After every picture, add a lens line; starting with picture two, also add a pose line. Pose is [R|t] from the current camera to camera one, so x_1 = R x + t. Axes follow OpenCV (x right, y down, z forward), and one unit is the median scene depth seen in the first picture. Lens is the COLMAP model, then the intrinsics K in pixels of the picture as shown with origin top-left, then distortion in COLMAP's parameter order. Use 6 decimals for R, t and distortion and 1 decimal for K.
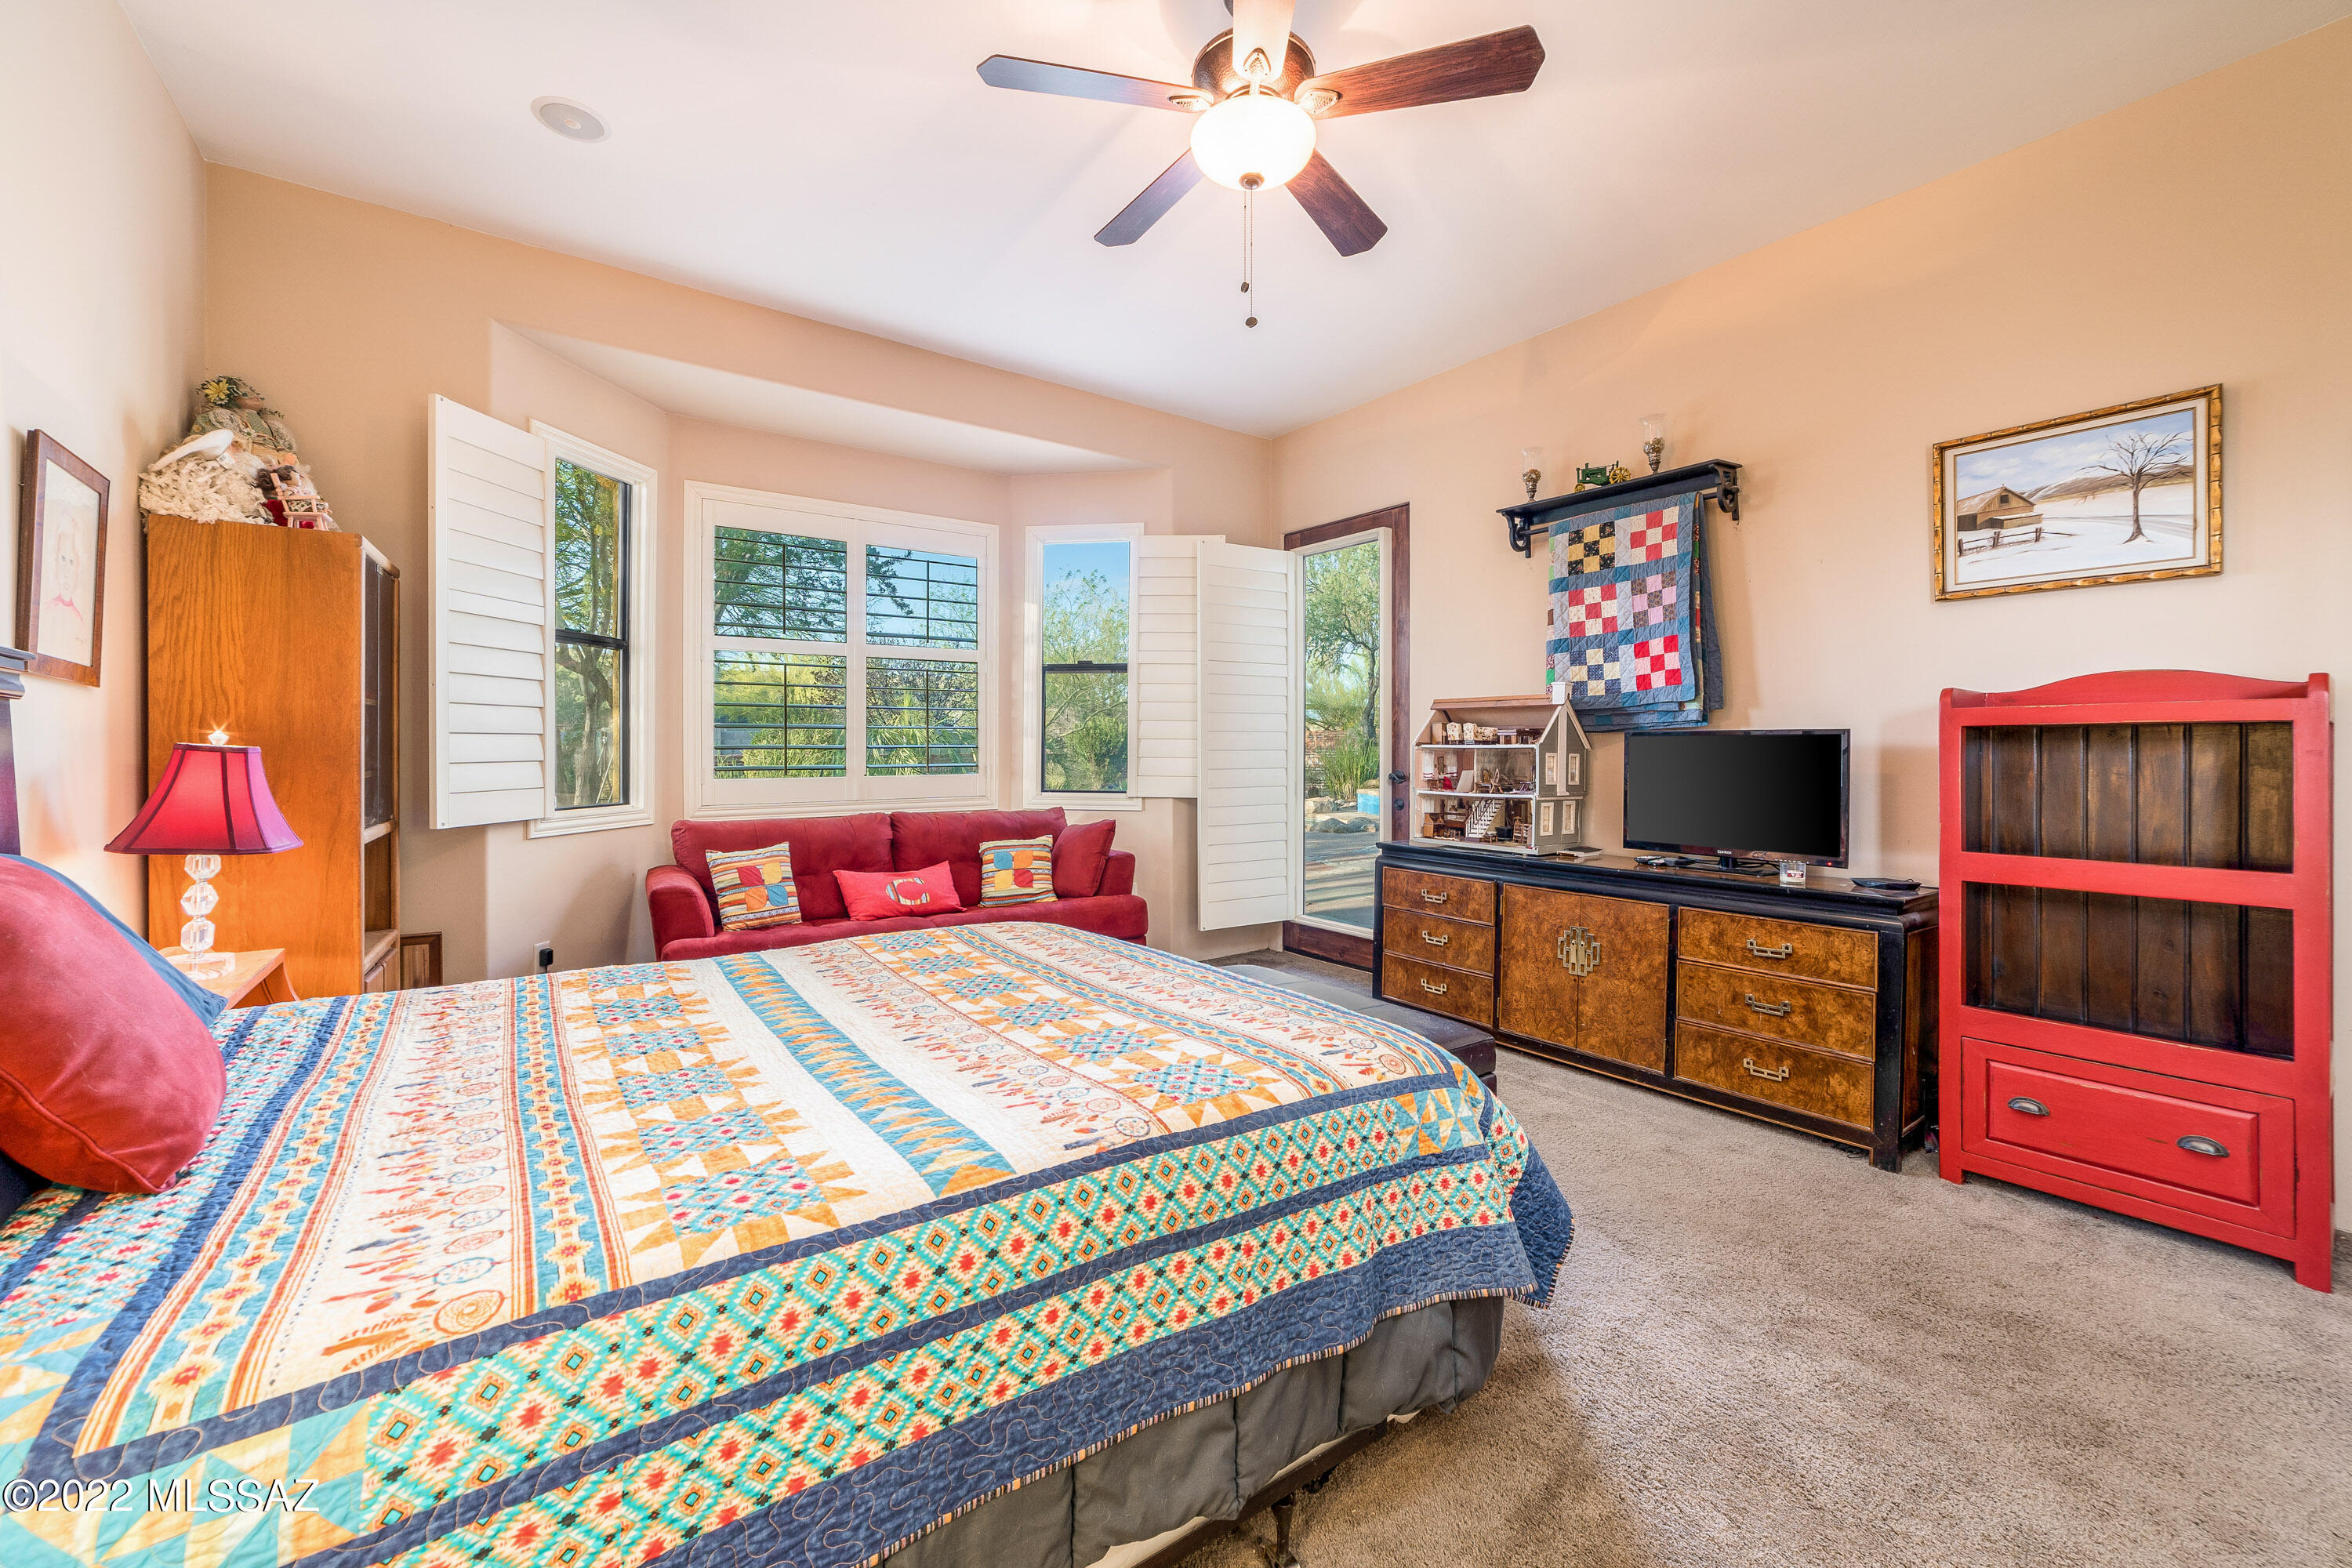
lens RADIAL K [[916.2, 0, 1169.8], [0, 916.2, 766.2], [0, 0, 1]] dist [-0.010987, 0.000054]
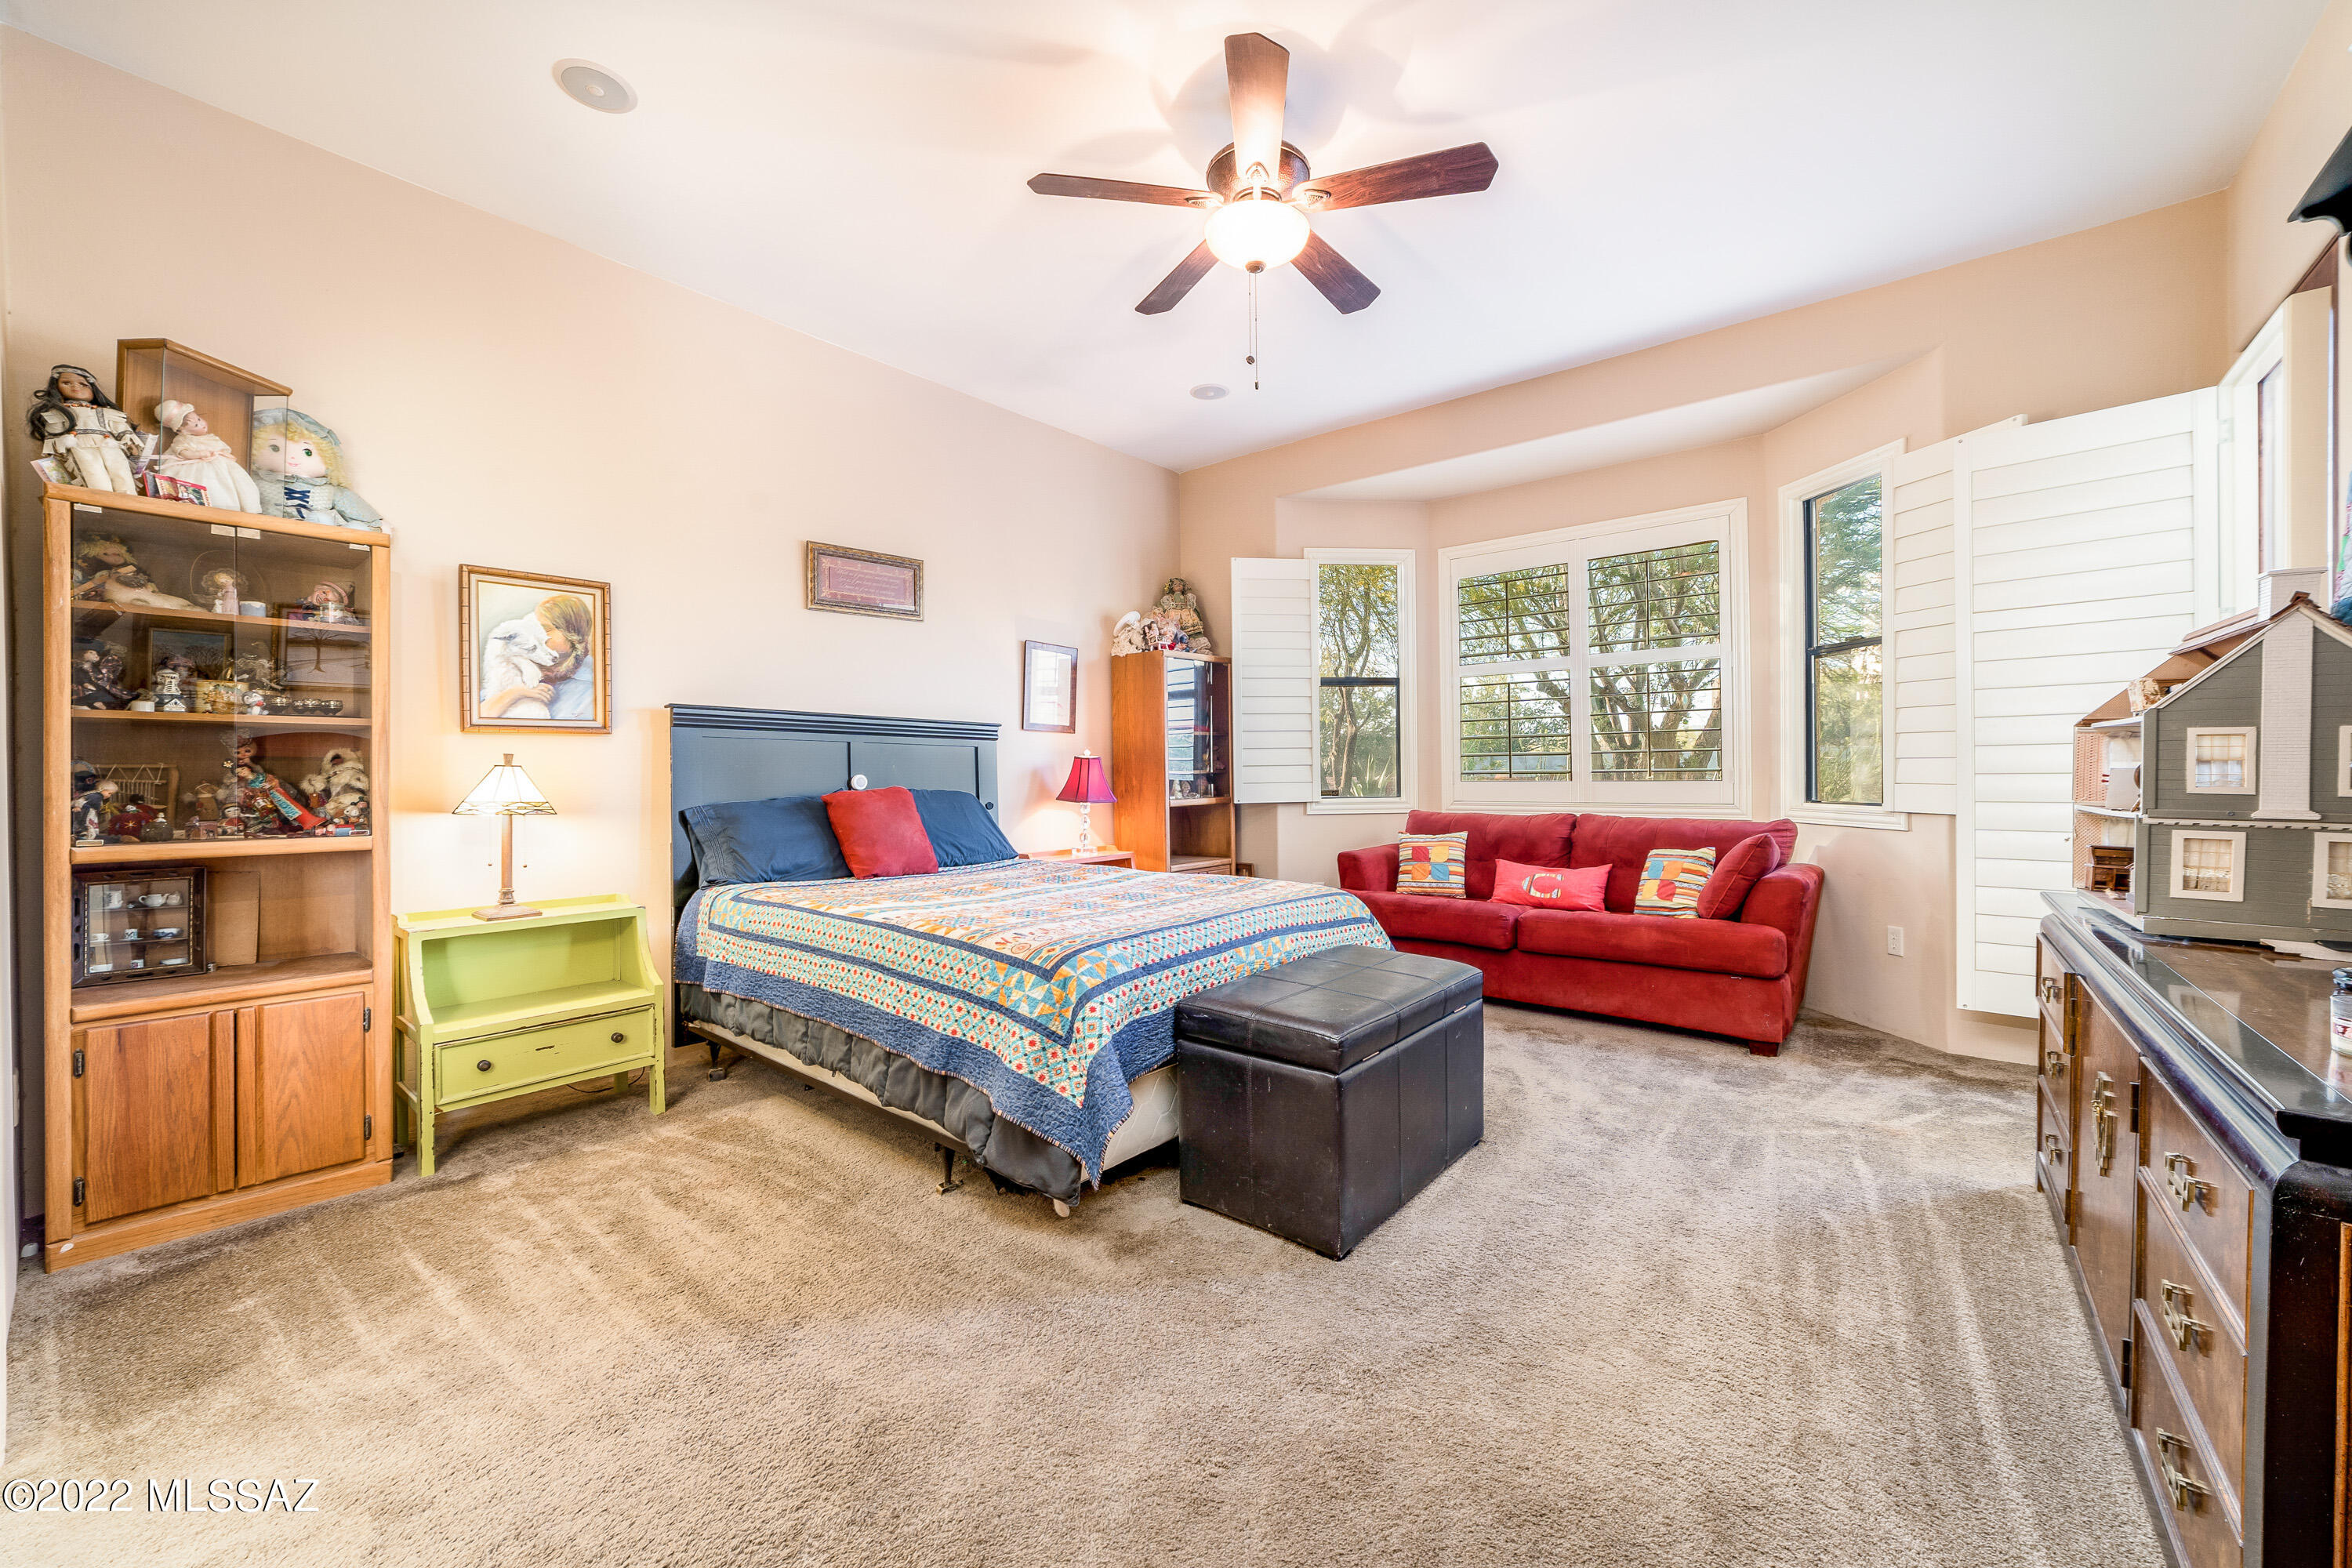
lens RADIAL K [[916.2, 0, 1169.1], [0, 916.2, 775.4], [0, 0, 1]] dist [-0.010987, 0.000054]
pose [[0.254607, 0.003556, -0.967038, 0.663916], [-0.008337, 0.999964, 0.001482, 0.010808], [0.967009, 0.007685, 0.254628, 0.312894]]
